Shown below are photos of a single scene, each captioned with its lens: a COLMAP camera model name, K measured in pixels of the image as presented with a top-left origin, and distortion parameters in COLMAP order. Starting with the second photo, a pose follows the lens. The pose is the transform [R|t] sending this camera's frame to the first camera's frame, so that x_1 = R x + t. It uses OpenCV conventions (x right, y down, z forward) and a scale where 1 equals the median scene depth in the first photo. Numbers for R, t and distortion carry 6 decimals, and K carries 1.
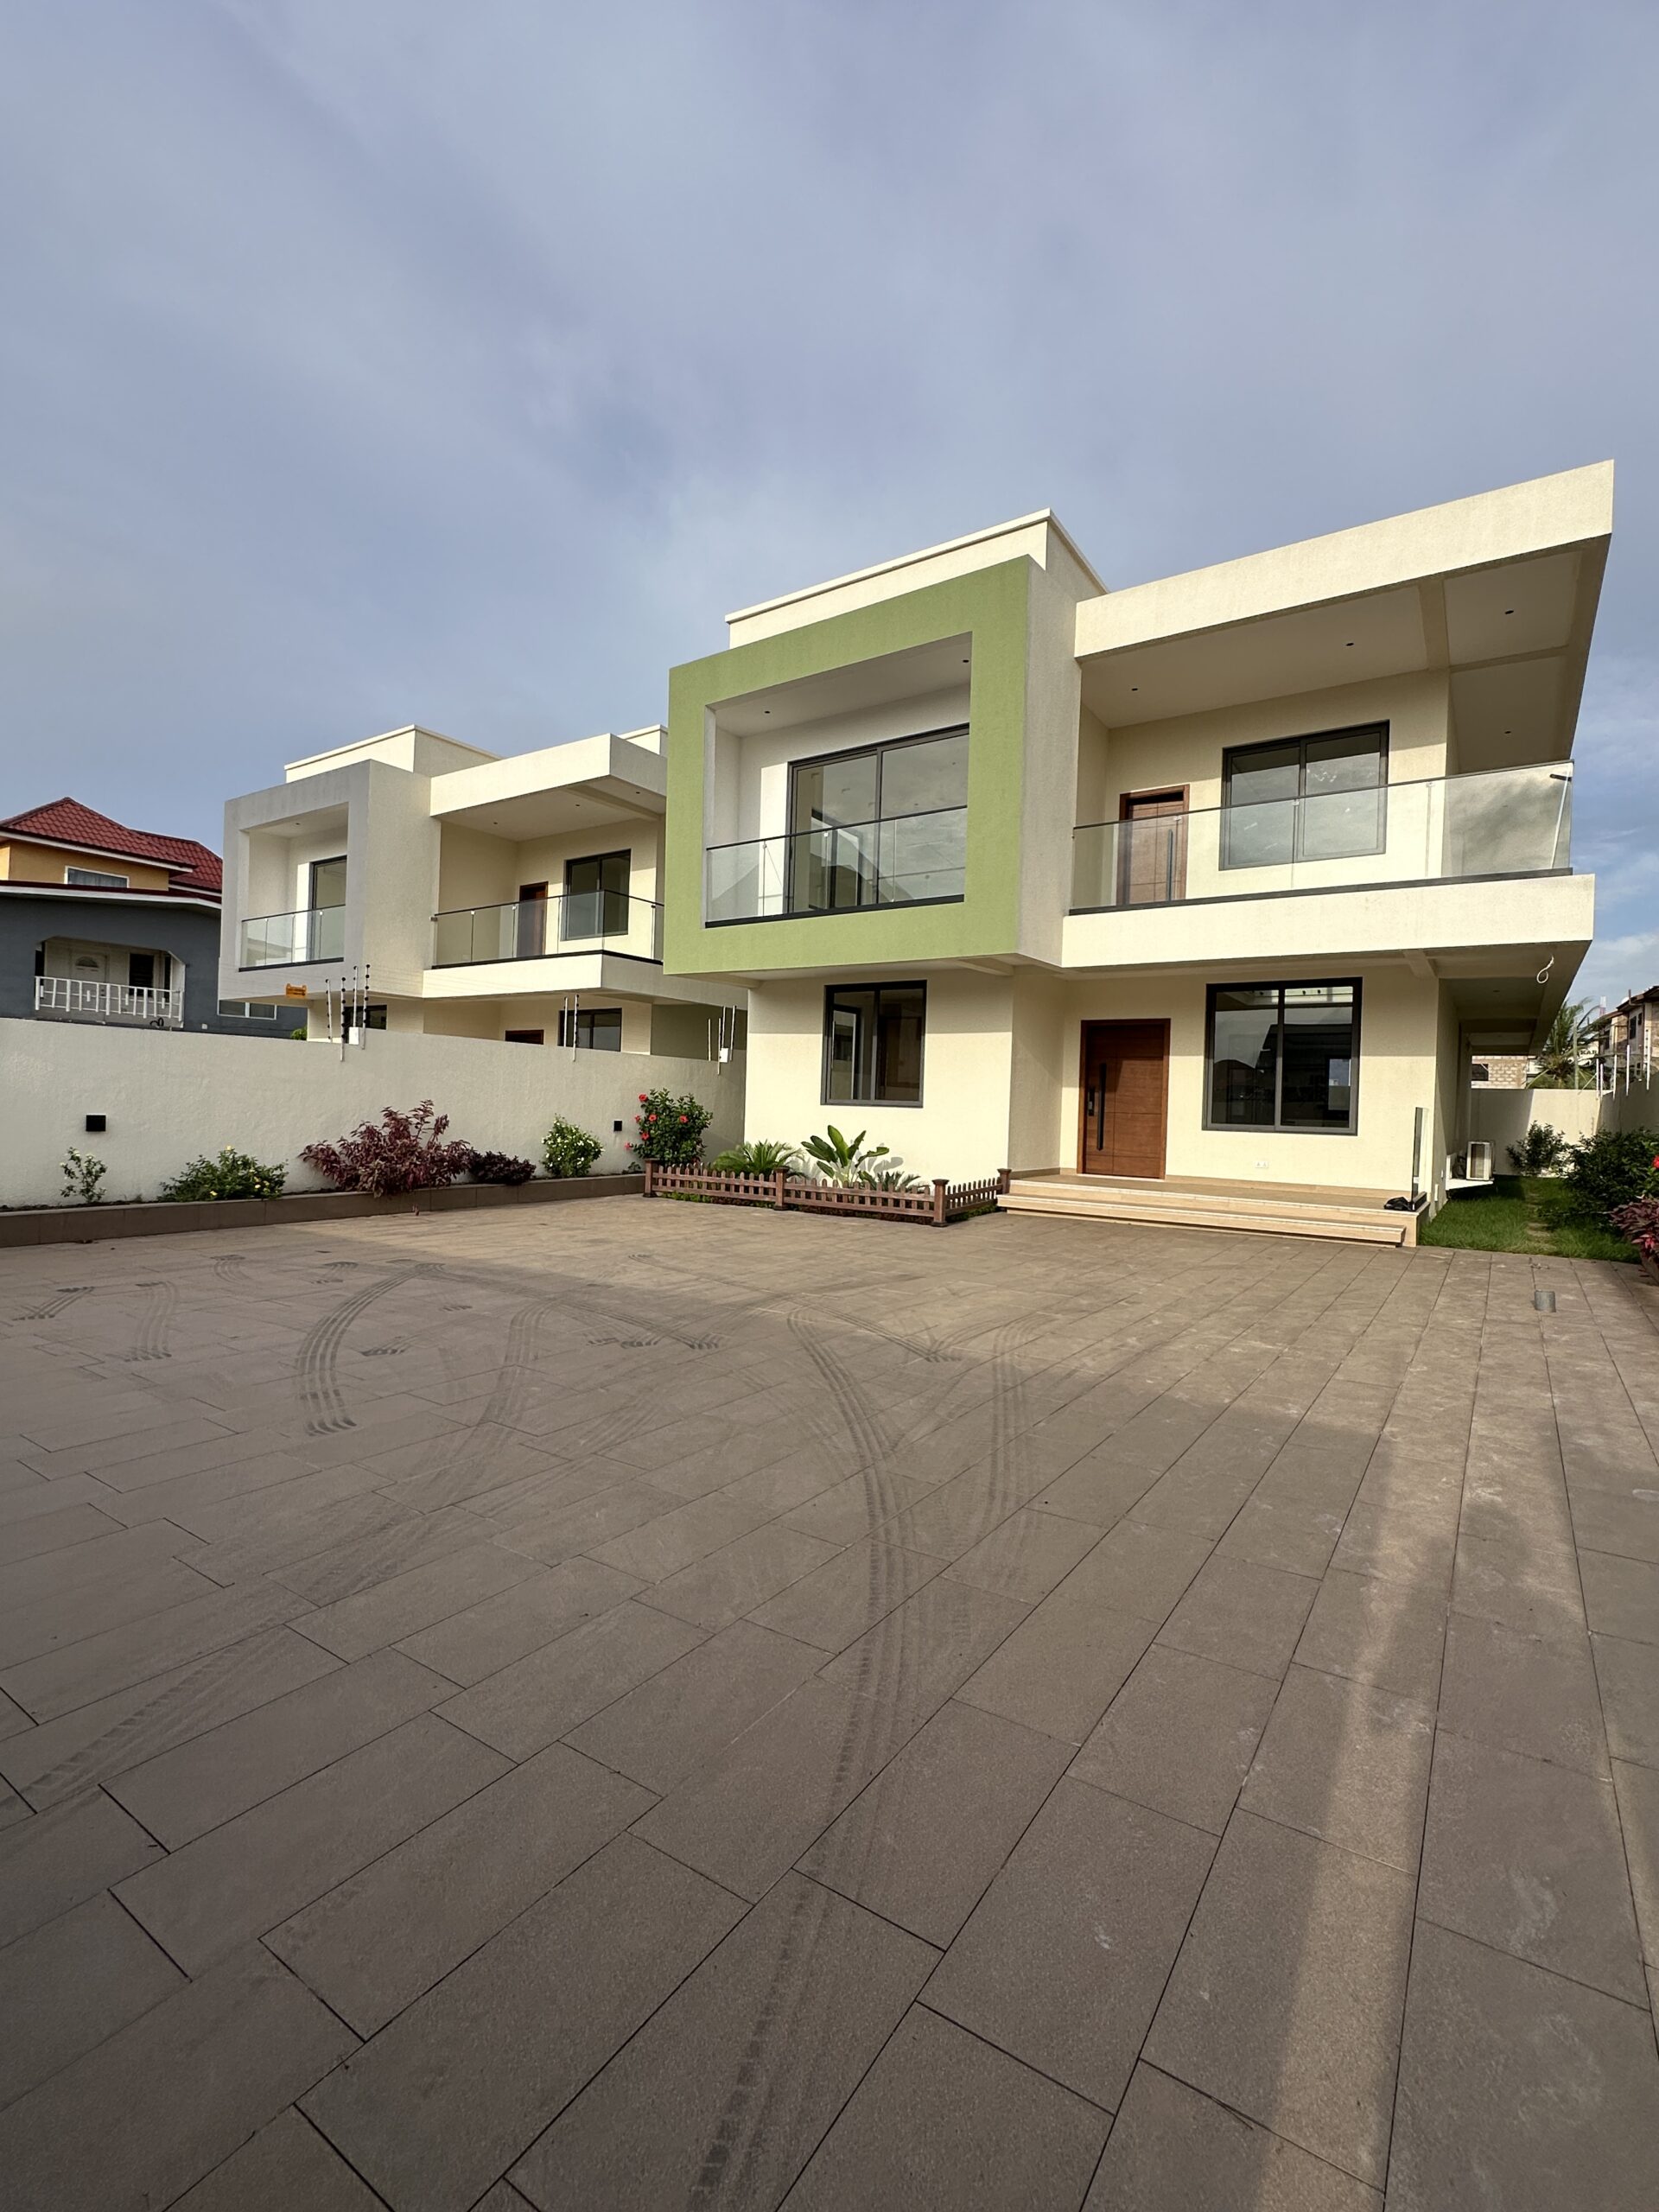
lens RADIAL K [[986.1, 0, 829.5], [0, 986.1, 1106.0], [0, 0, 1]] dist [-0.001624, -0.000194]
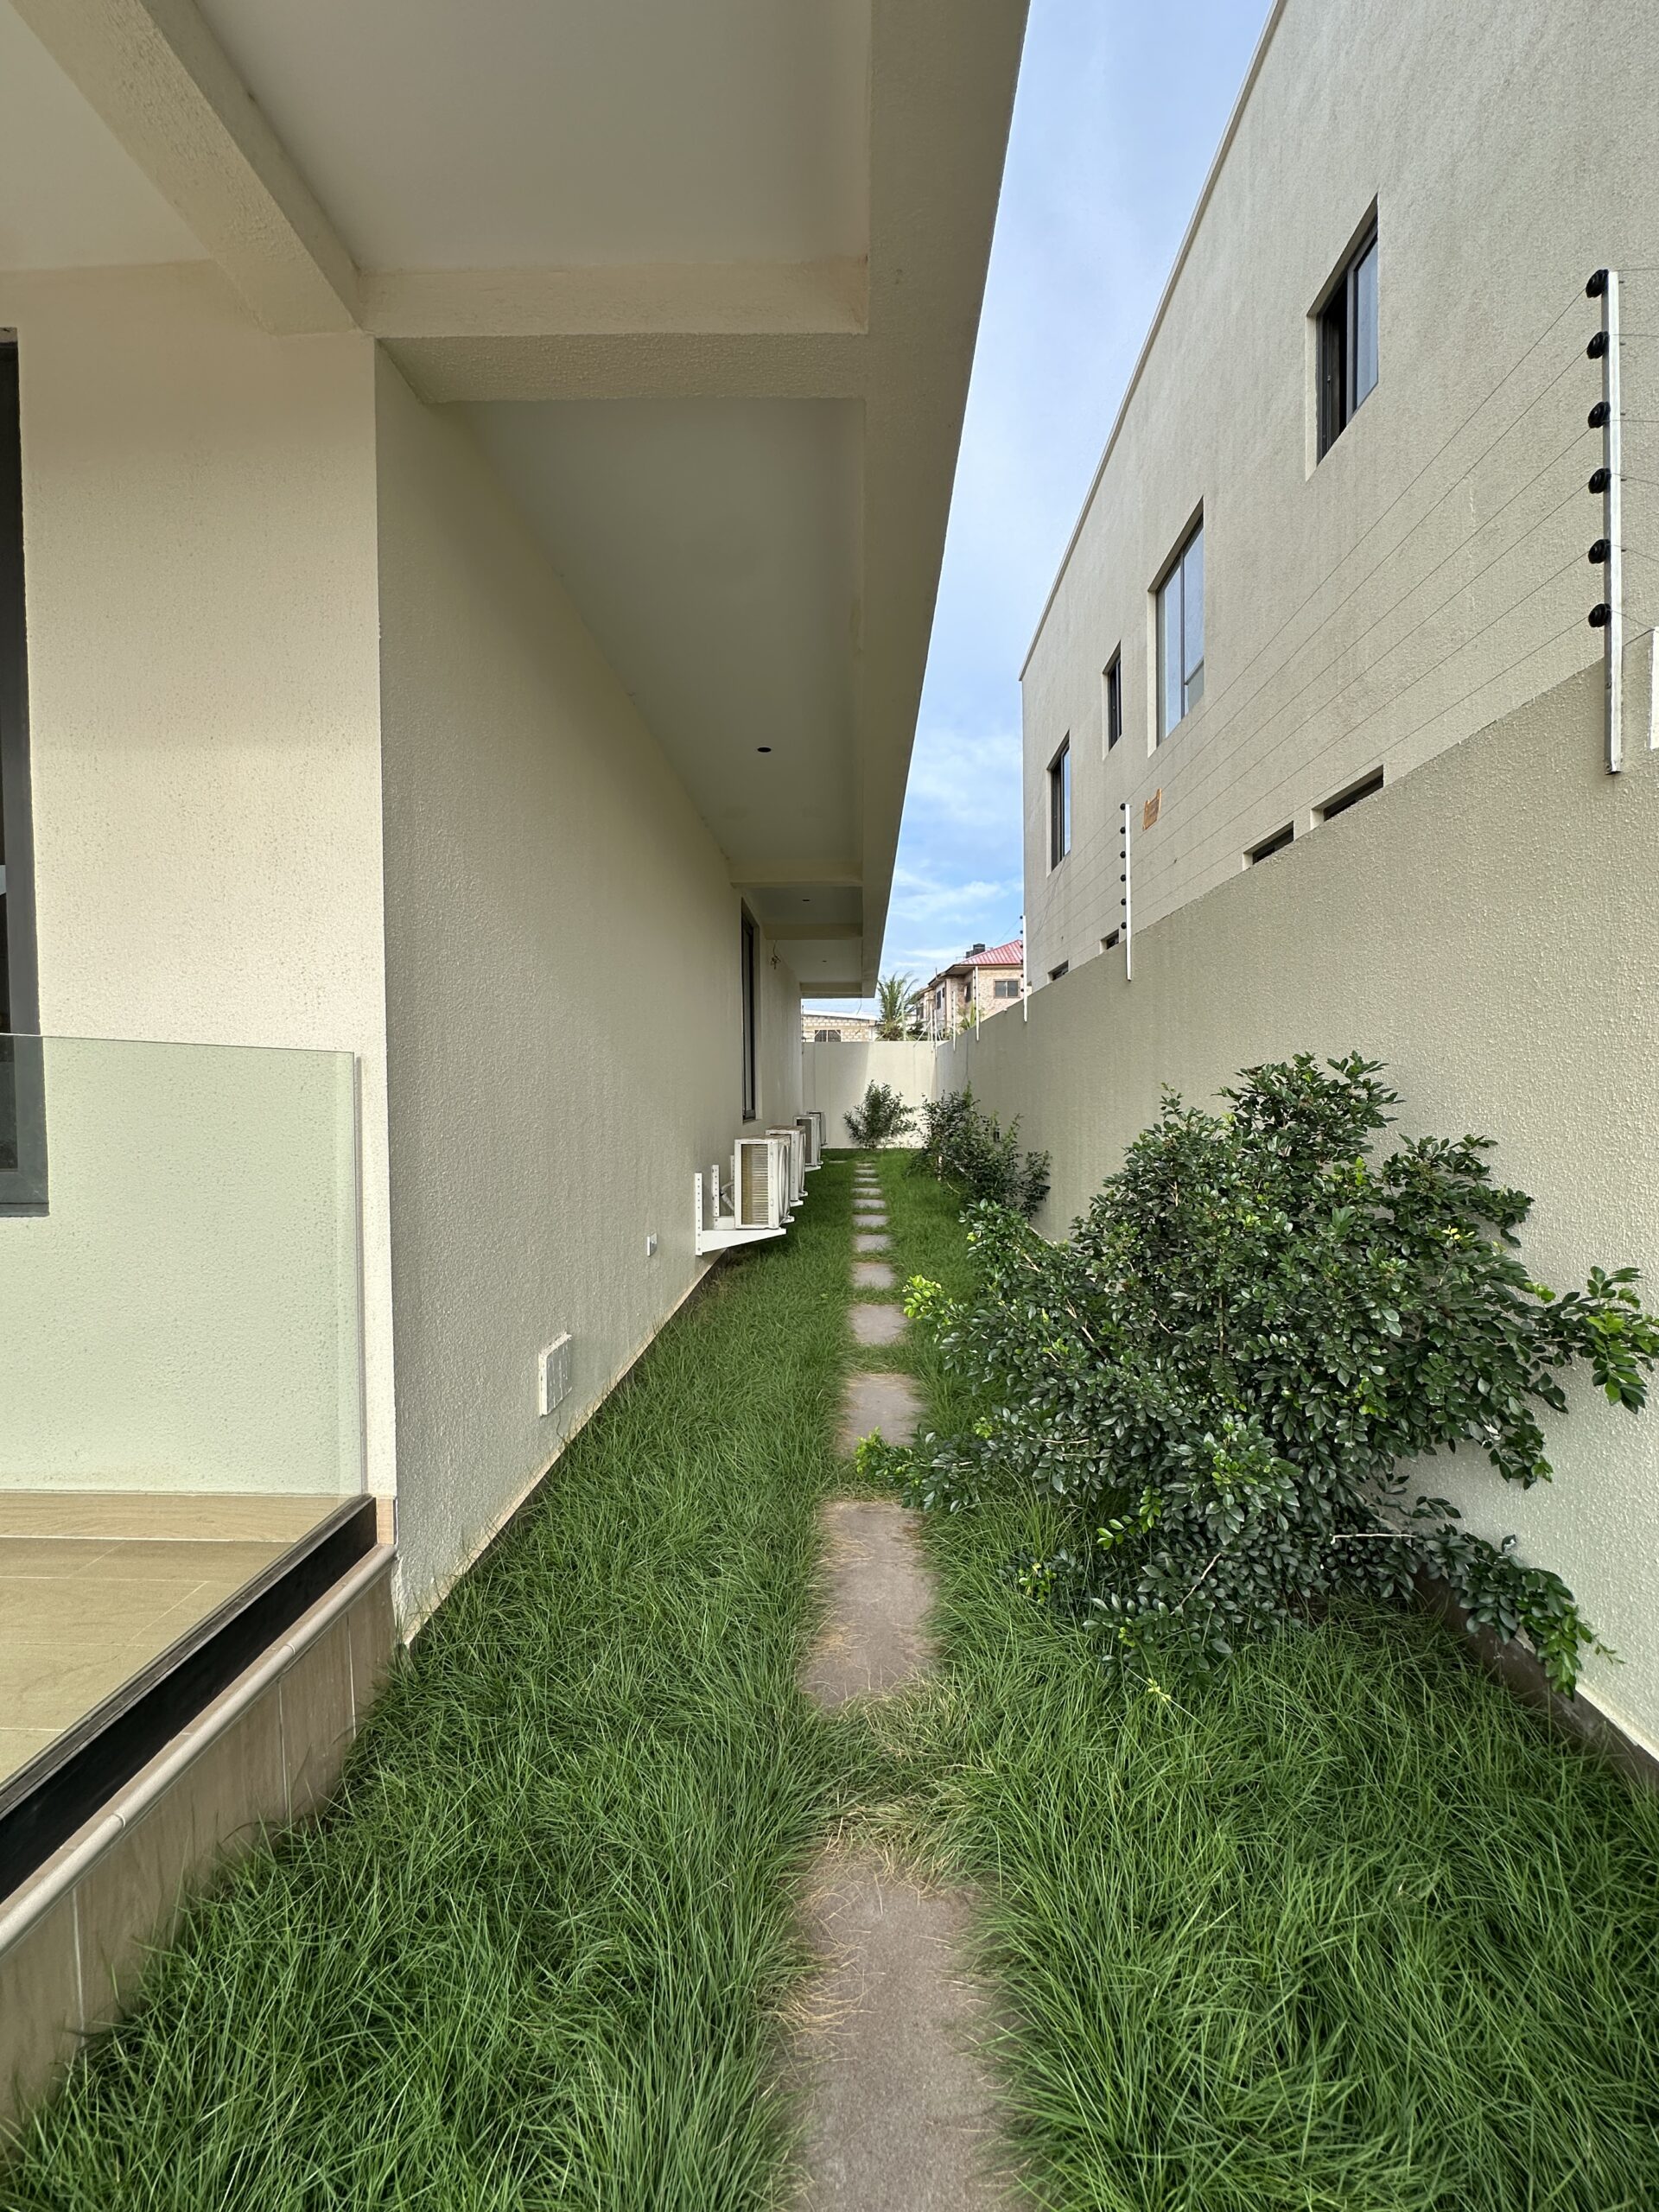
lens RADIAL K [[887.6, 0, 829.5], [0, 887.6, 1106.0], [0, 0, 1]] dist [-0.003064, 0.000658]
pose [[0.843002, -0.052409, 0.535352, 0.515605], [0.034055, 0.998446, 0.044120, 0.006270], [-0.536832, -0.018962, 0.843476, 0.705176]]
